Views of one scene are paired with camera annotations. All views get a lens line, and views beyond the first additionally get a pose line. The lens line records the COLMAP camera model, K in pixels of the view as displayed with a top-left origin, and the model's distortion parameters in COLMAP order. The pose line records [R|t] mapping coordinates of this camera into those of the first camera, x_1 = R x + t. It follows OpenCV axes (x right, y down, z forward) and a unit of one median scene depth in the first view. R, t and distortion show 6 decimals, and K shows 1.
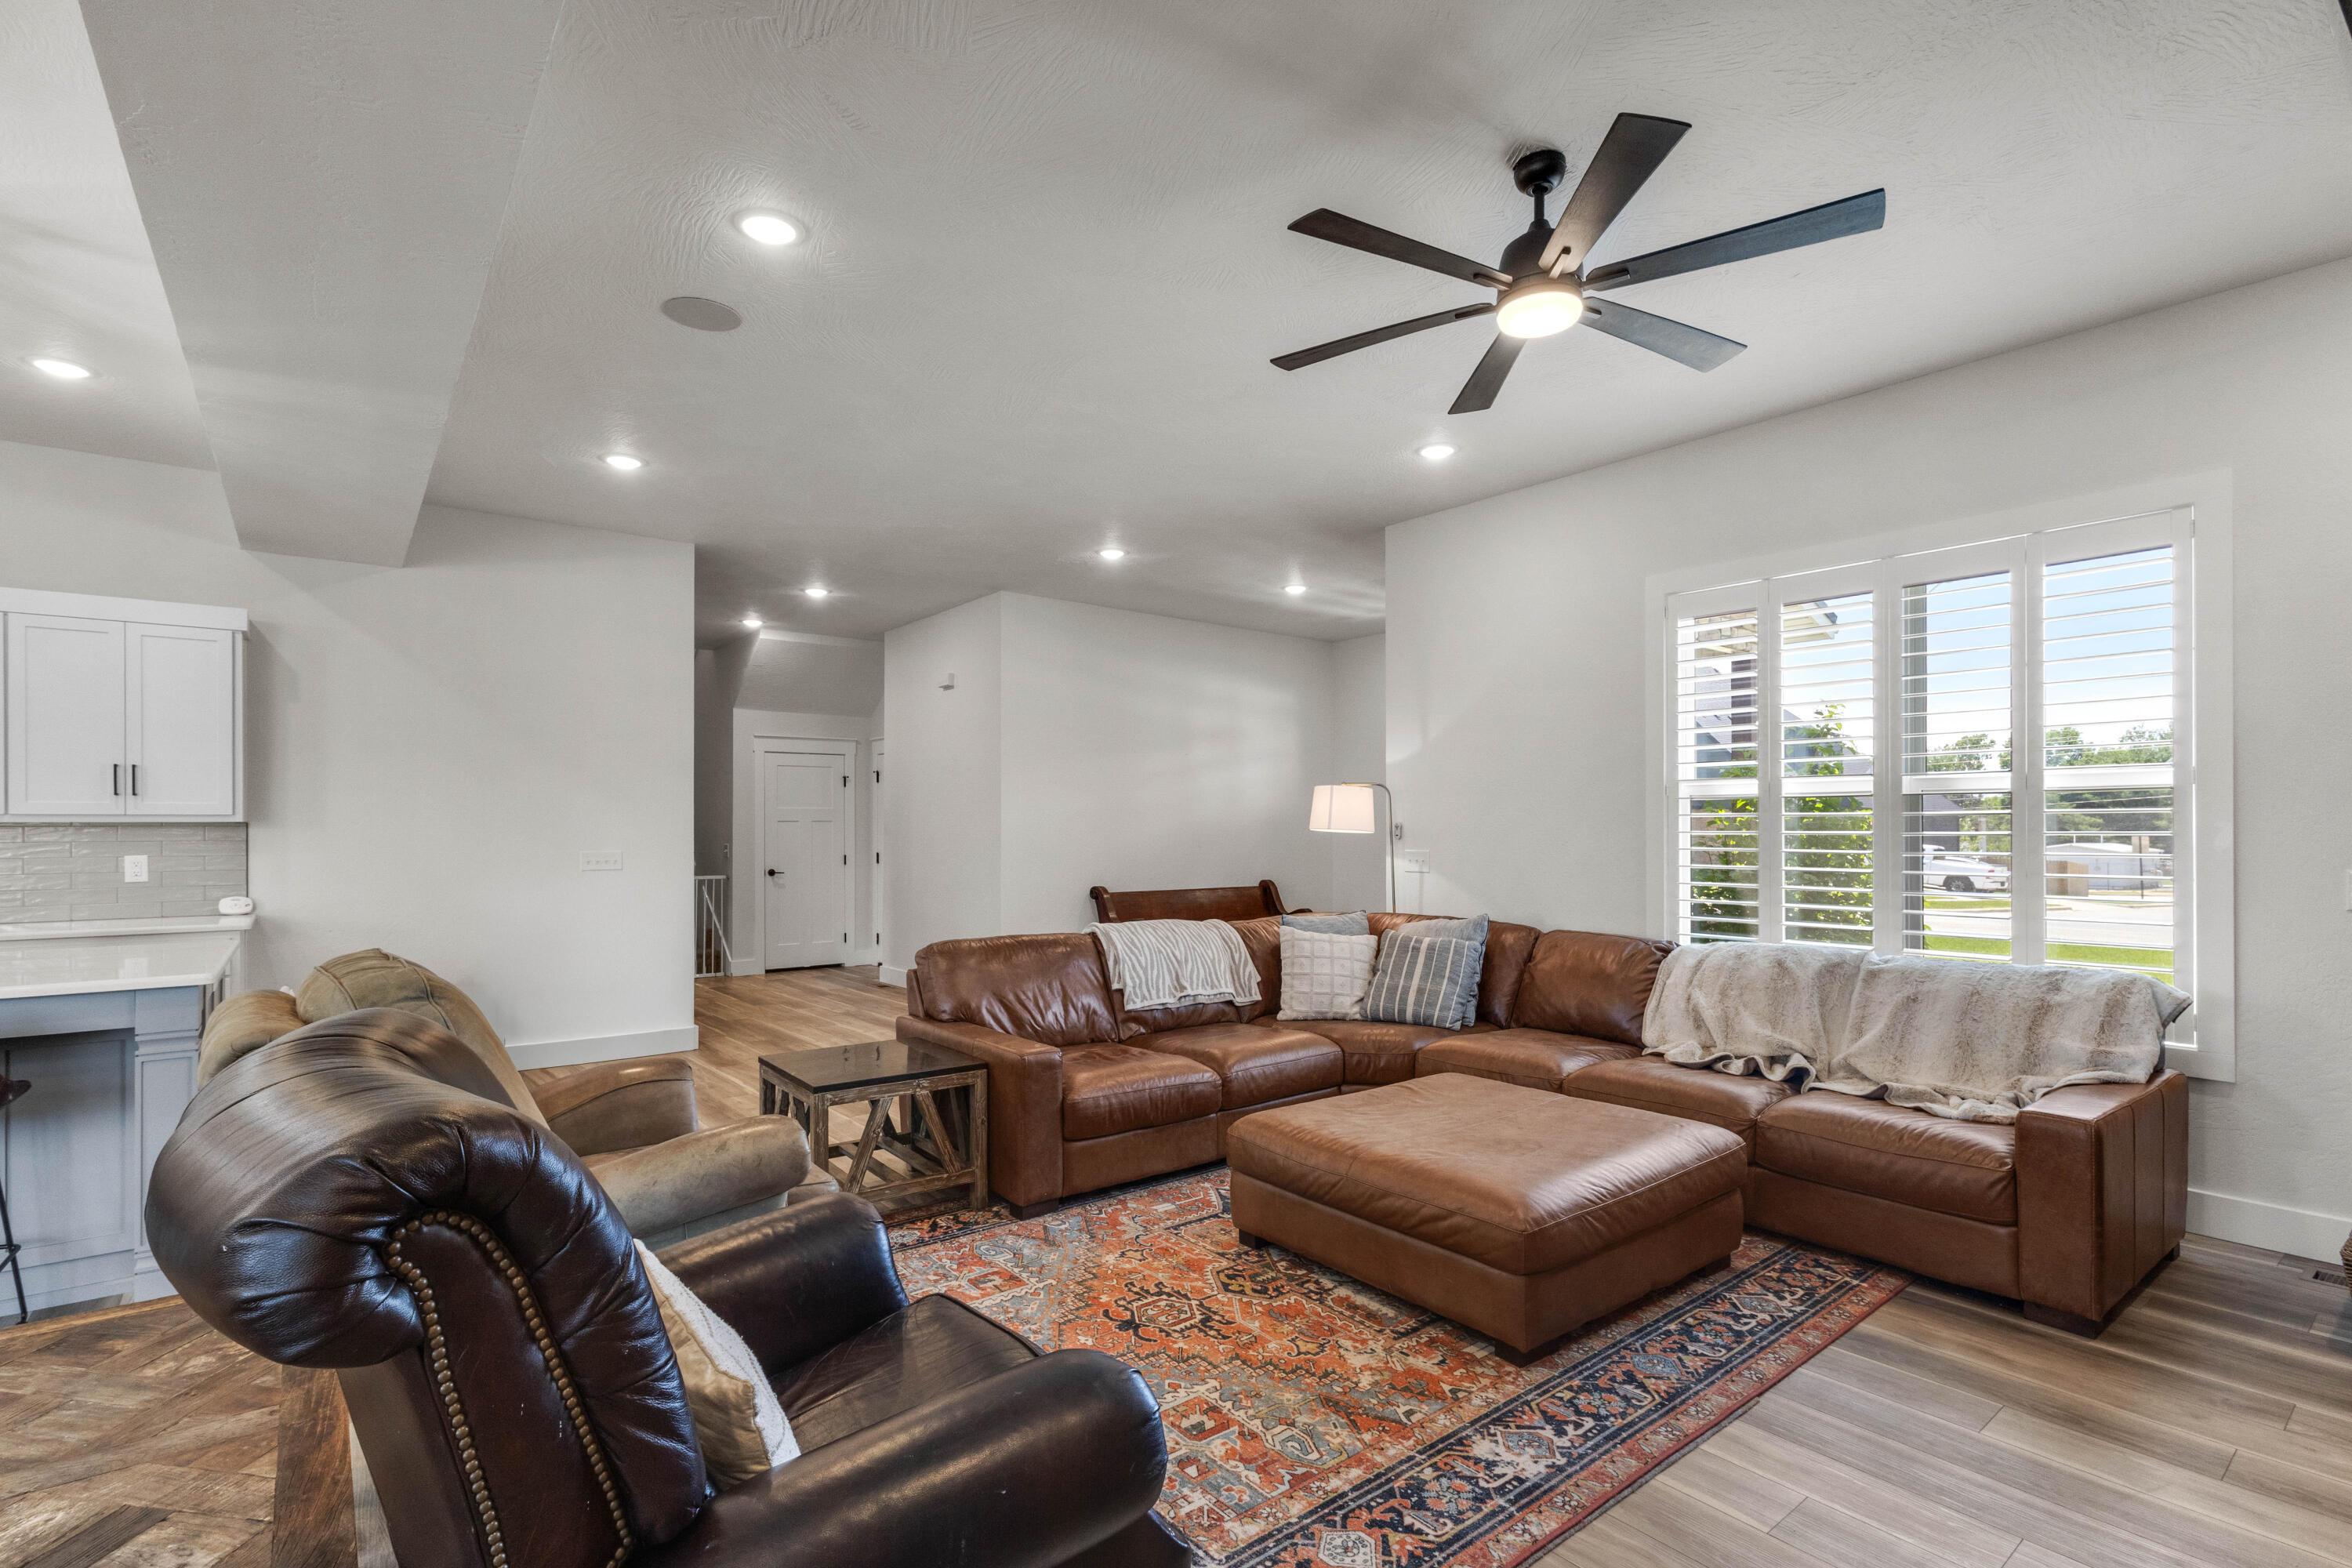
lens RADIAL K [[1095.1, 0, 1168.9], [0, 1095.1, 826.8], [0, 0, 1]] dist [0.005445, -0.000376]
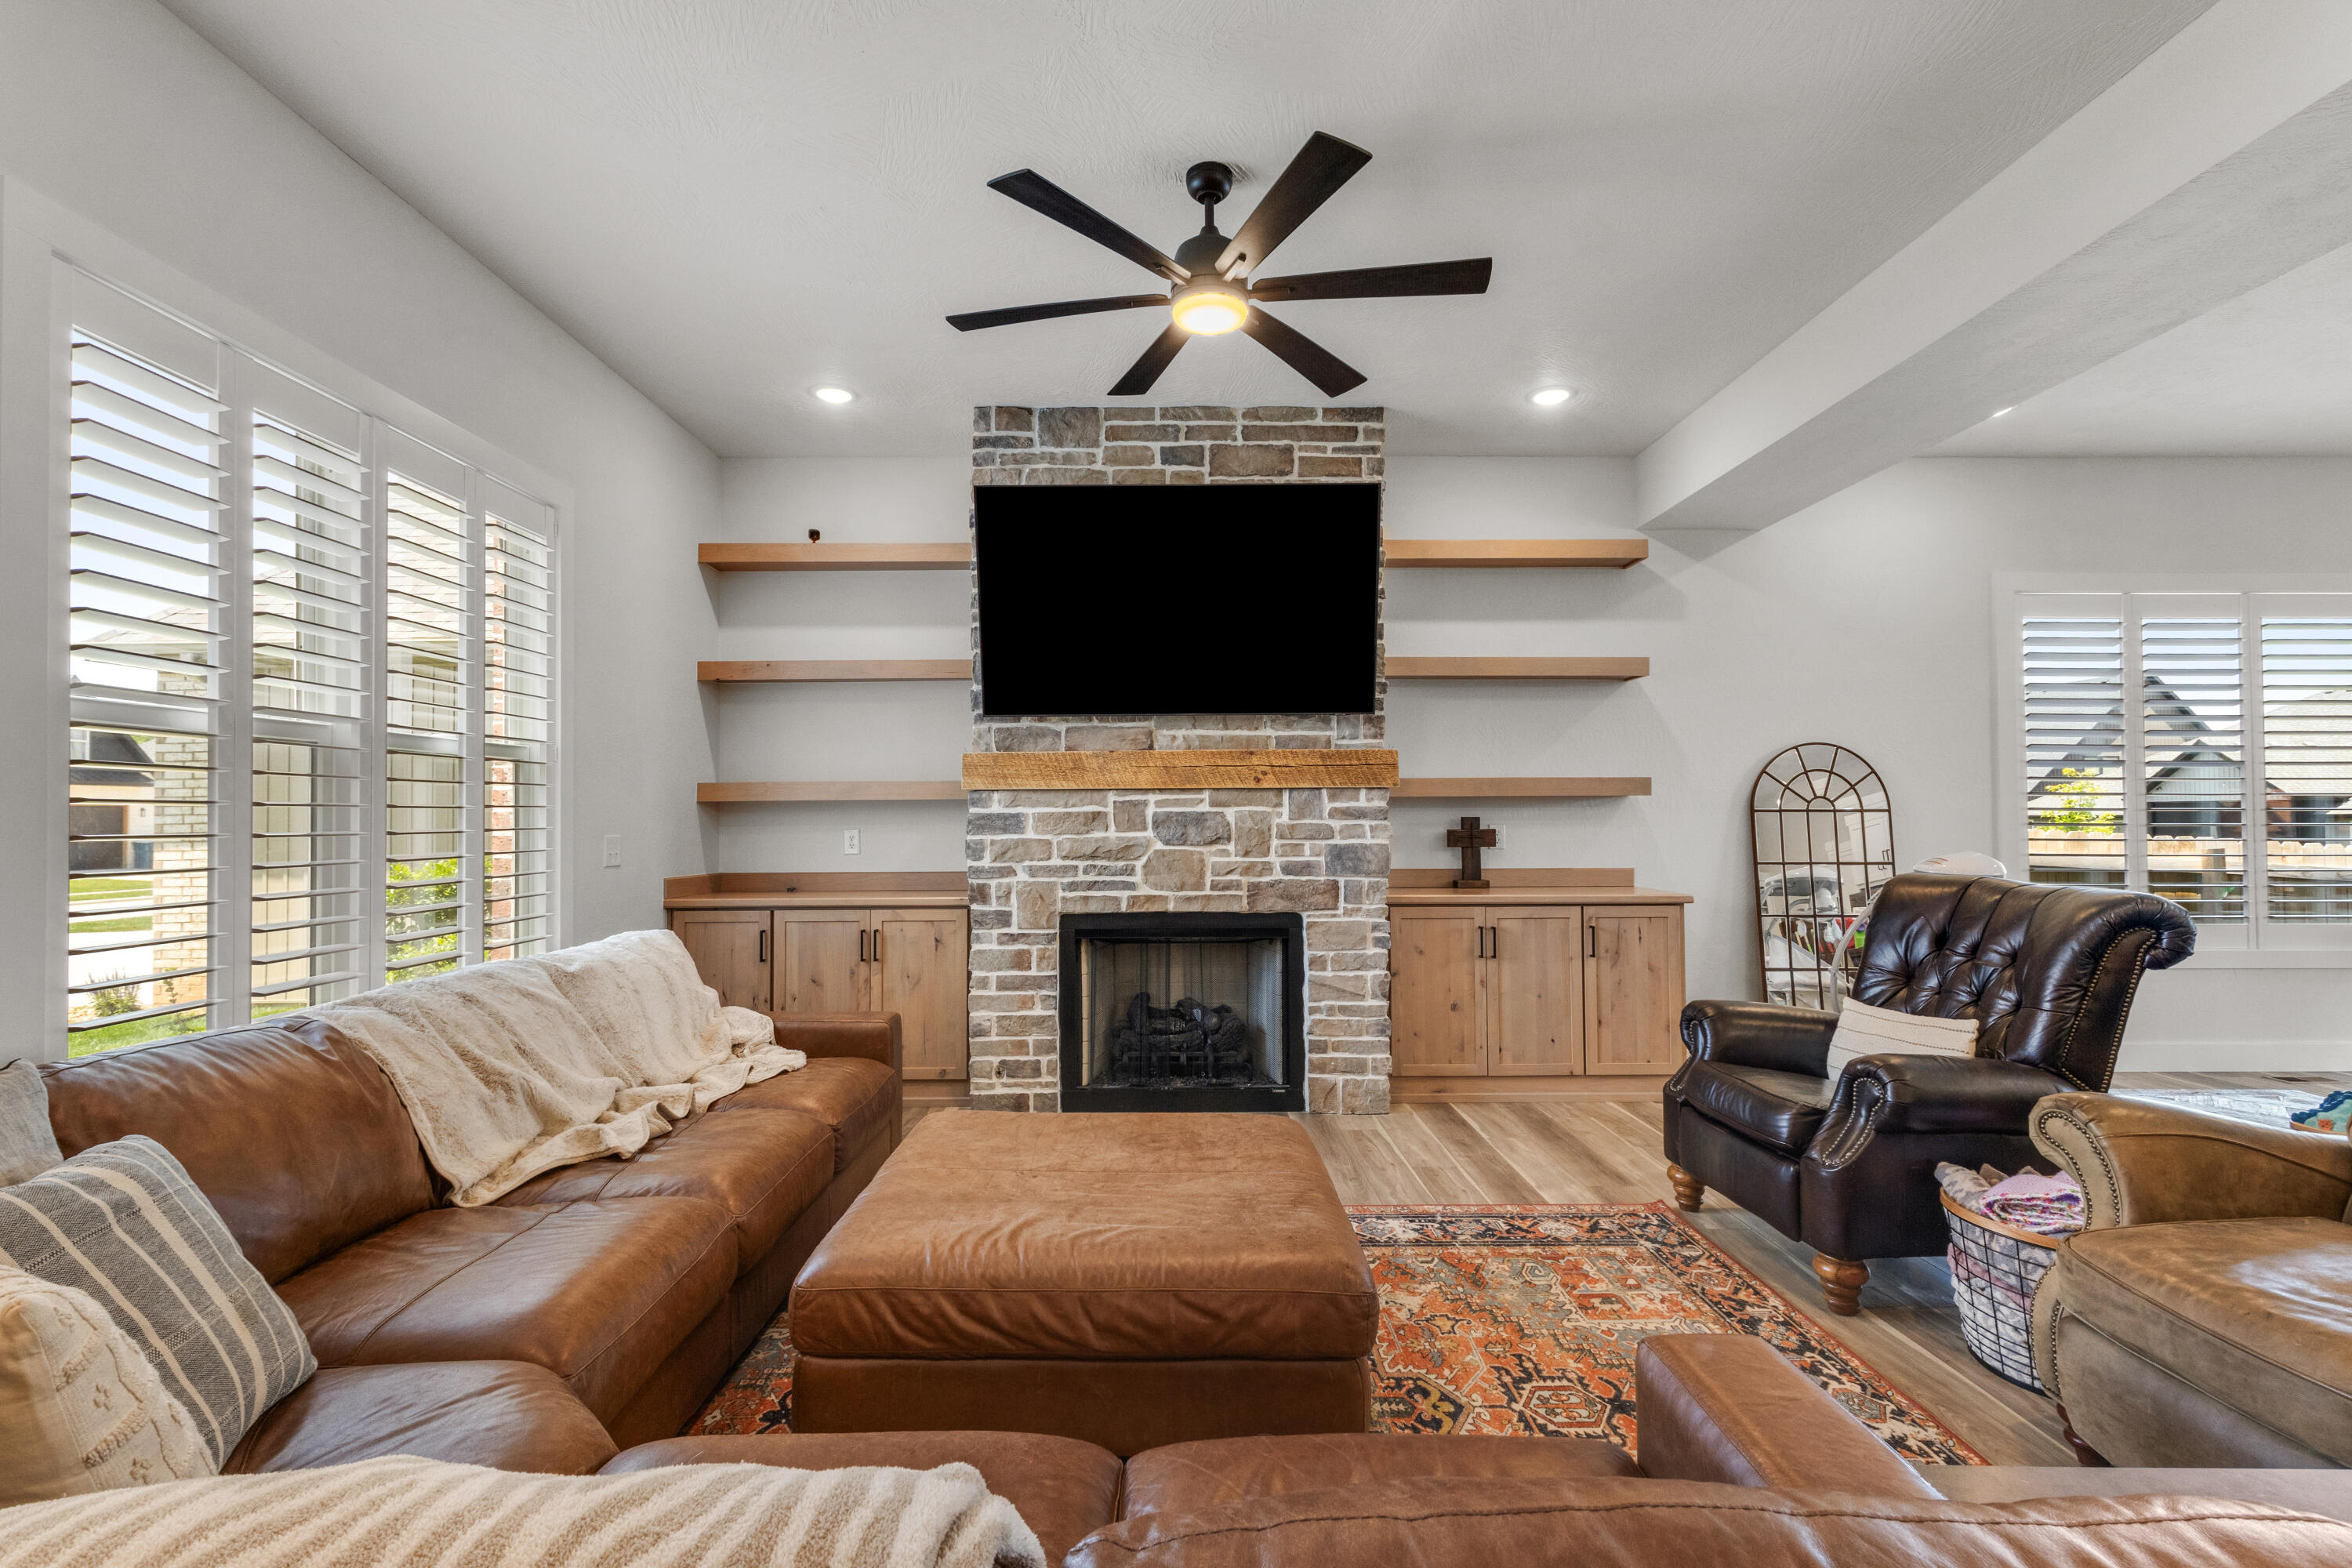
lens RADIAL K [[1095.1, 0, 1168.7], [0, 1095.1, 795.7], [0, 0, 1]] dist [0.005445, -0.000376]
pose [[-0.792648, 0.012306, 0.609555, -0.289078], [0.000502, 0.999809, -0.019532, 0.022102], [-0.609679, -0.015176, -0.792503, 1.979049]]
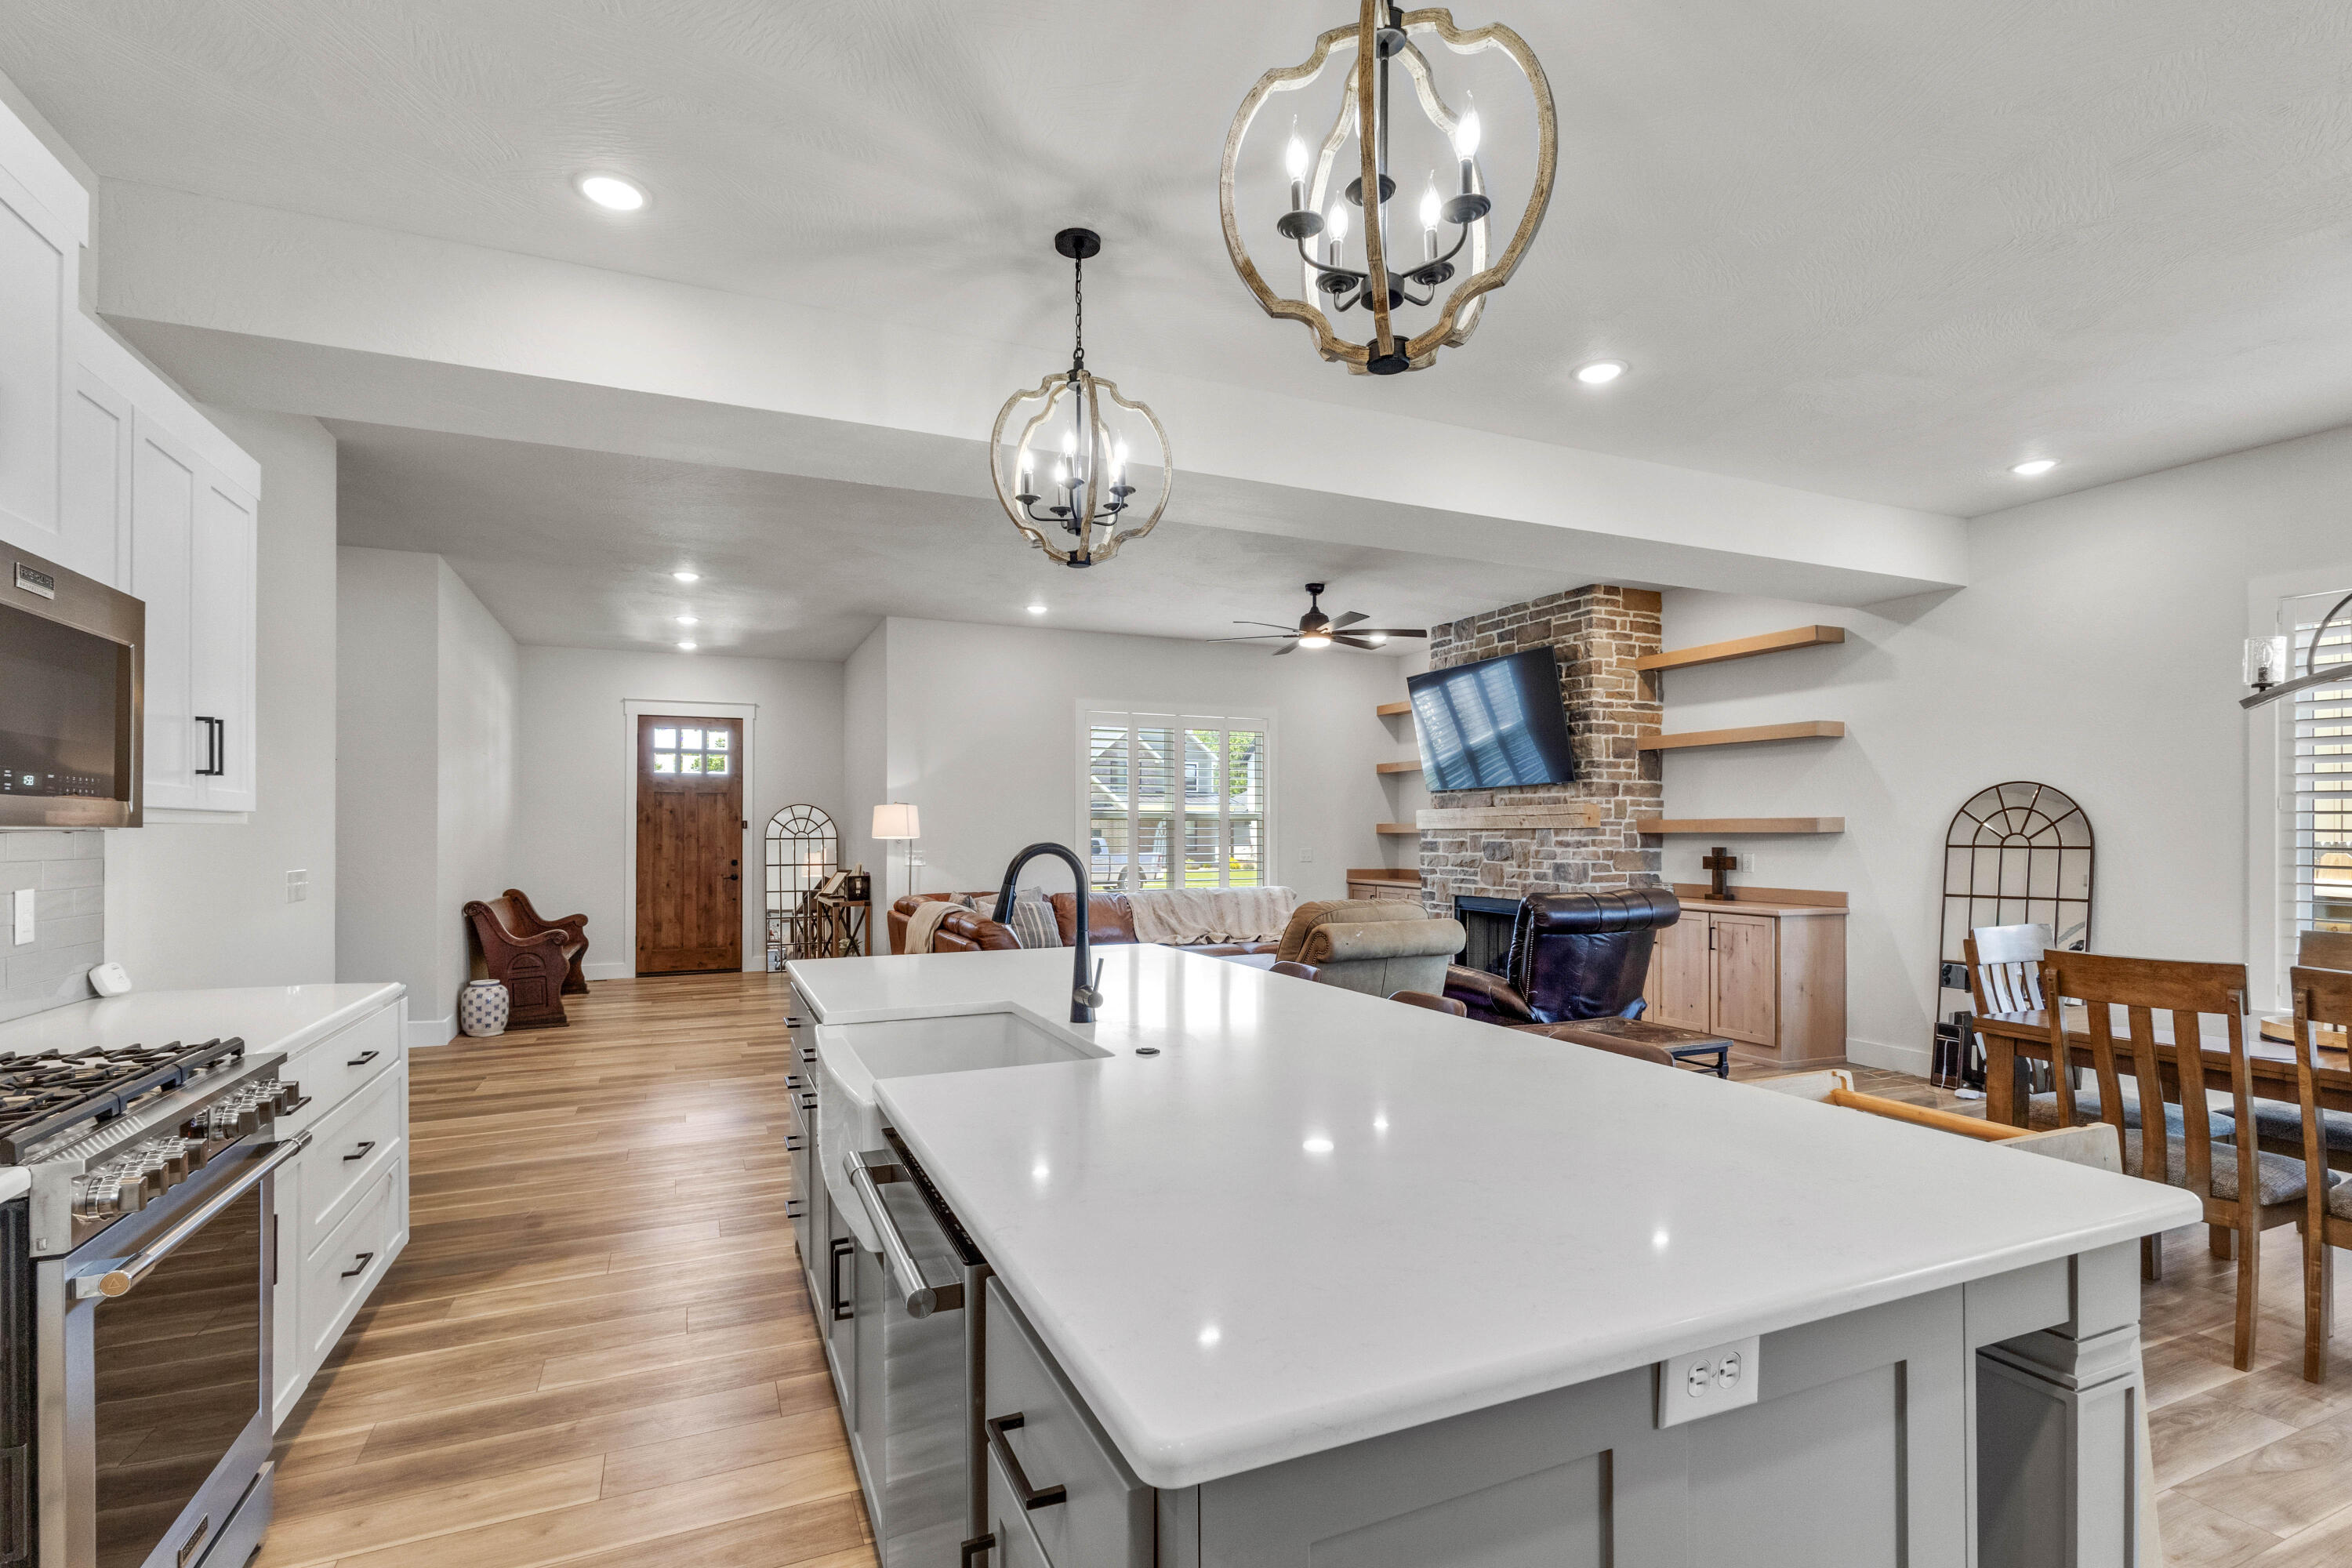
lens RADIAL K [[1095.1, 0, 1154.5], [0, 1095.1, 837.3], [0, 0, 1]] dist [0.005445, -0.000376]
pose [[0.265178, -0.008570, 0.964161, -2.446493], [-0.000795, 0.999958, 0.009107, -0.025135], [-0.964199, -0.003182, 0.265160, 0.711066]]
